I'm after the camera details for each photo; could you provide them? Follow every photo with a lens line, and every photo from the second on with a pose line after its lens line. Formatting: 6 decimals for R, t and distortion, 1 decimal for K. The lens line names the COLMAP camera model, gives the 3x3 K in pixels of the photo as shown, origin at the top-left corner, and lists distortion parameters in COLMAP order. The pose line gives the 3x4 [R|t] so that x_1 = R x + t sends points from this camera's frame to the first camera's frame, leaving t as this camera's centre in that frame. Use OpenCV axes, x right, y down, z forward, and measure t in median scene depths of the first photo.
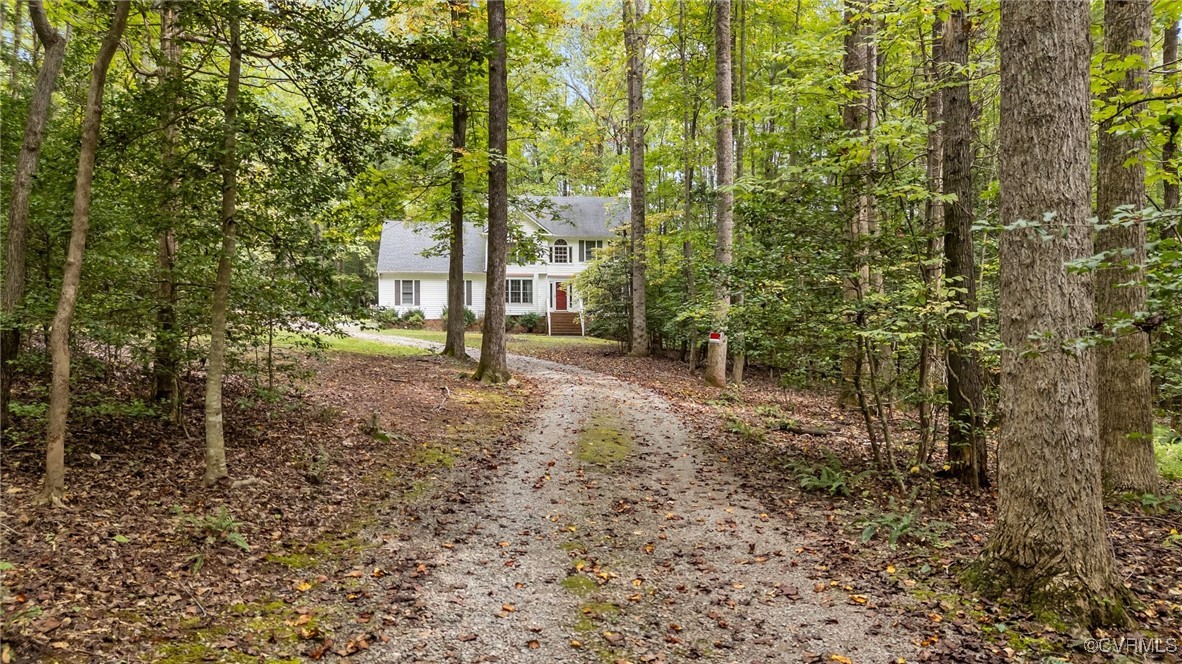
lens RADIAL K [[869.4, 0, 593.5], [0, 869.4, 335.5], [0, 0, 1]] dist [0.057530, -0.058624]
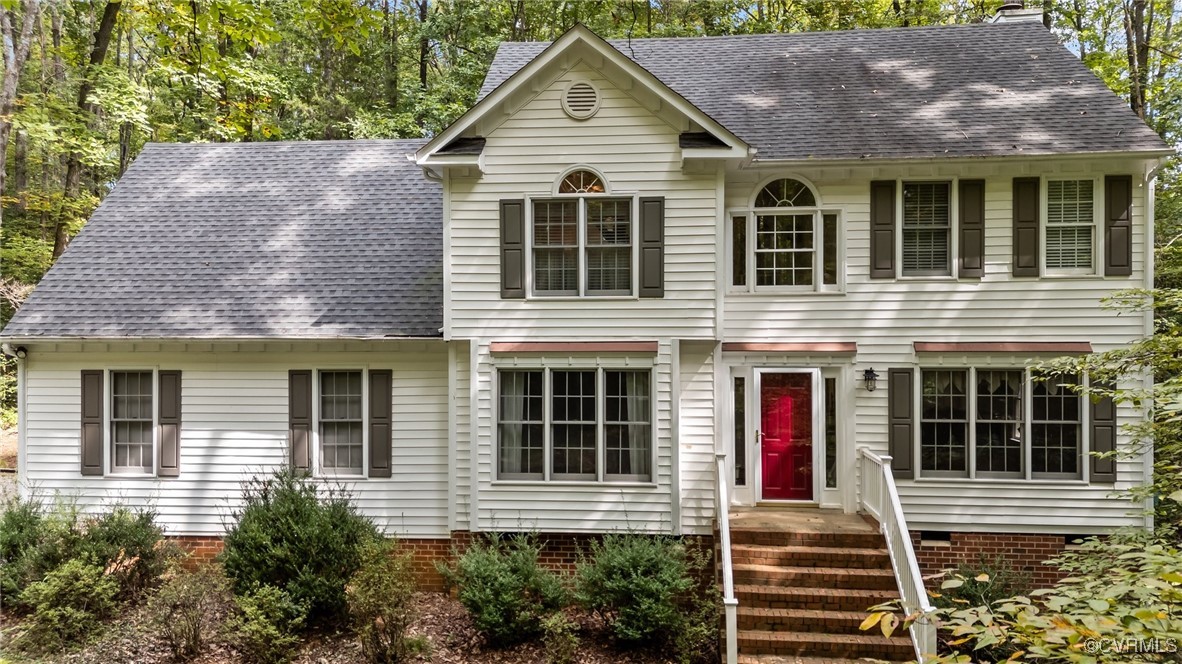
lens RADIAL K [[869.4, 0, 589.8], [0, 869.4, 339.0], [0, 0, 1]] dist [0.057530, -0.058624]
pose [[0.974261, 0.000921, -0.225421, -0.036036], [0.000631, 0.999977, 0.006815, -0.072202], [0.225422, -0.006782, 0.974238, 0.777771]]
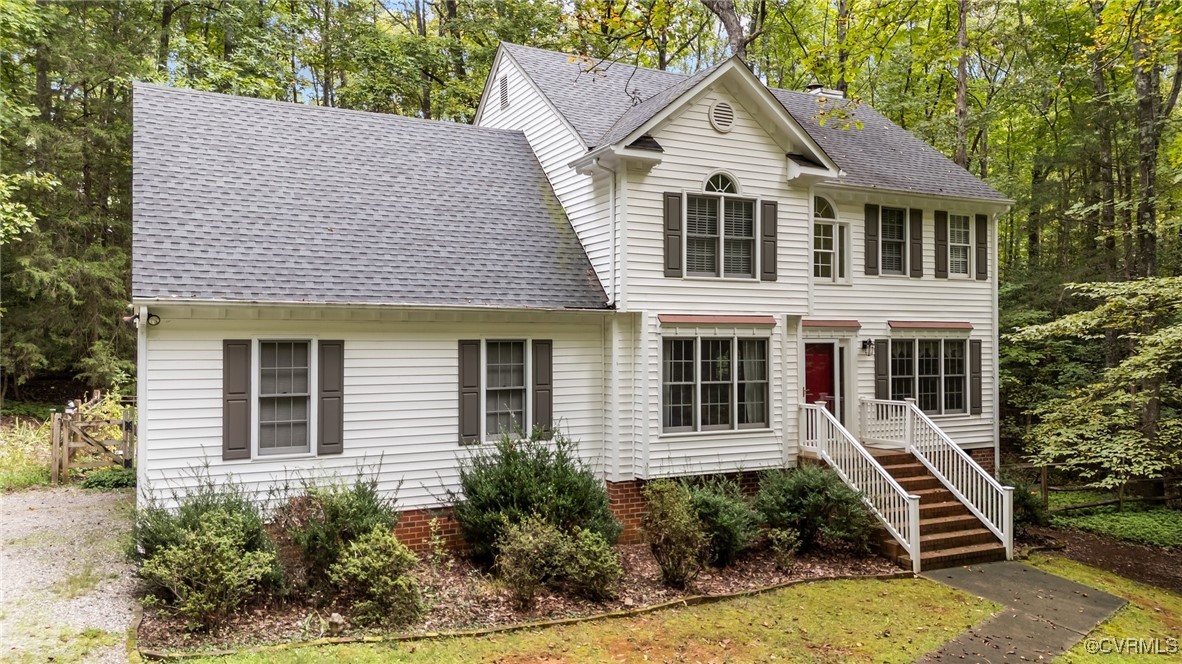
lens RADIAL K [[869.4, 0, 588.9], [0, 869.4, 337.9], [0, 0, 1]] dist [0.057530, -0.058624]
pose [[0.941040, 0.004032, 0.338272, -0.211564], [-0.001945, 0.999977, -0.006508, -0.061539], [-0.338291, 0.005467, 0.941026, 0.755157]]
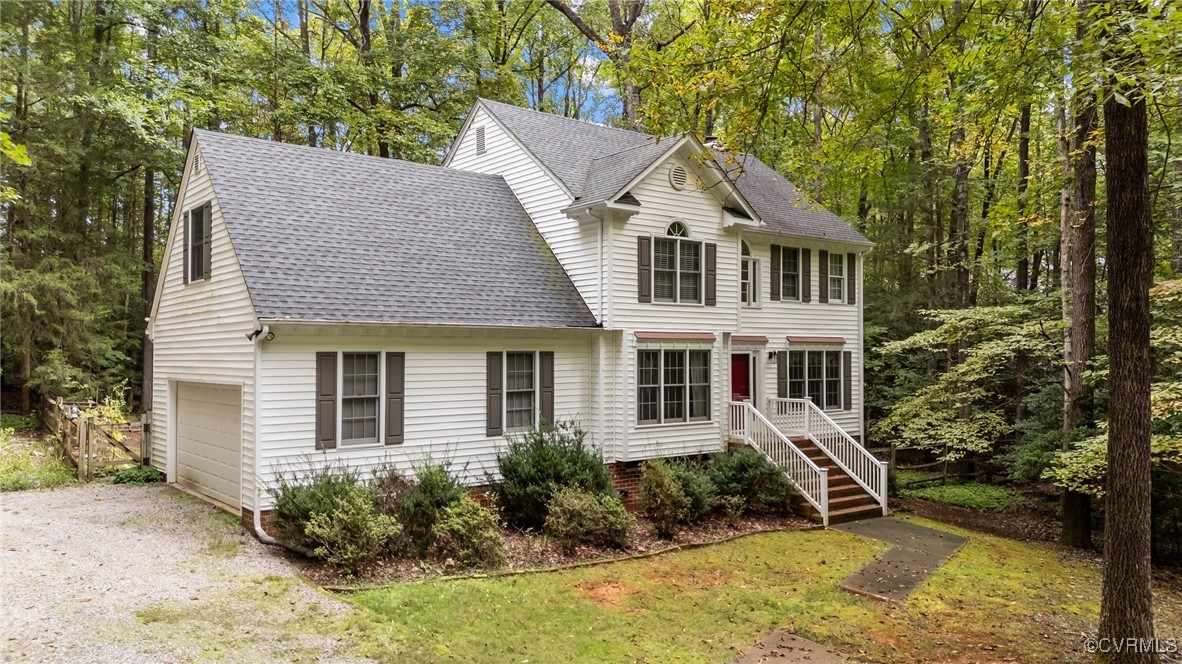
lens RADIAL K [[869.4, 0, 590.1], [0, 869.4, 334.7], [0, 0, 1]] dist [0.057530, -0.058624]
pose [[0.858670, 0.013218, 0.512359, -0.284757], [-0.004819, 0.999831, -0.017719, -0.063221], [-0.512507, 0.012746, 0.858589, 0.718995]]
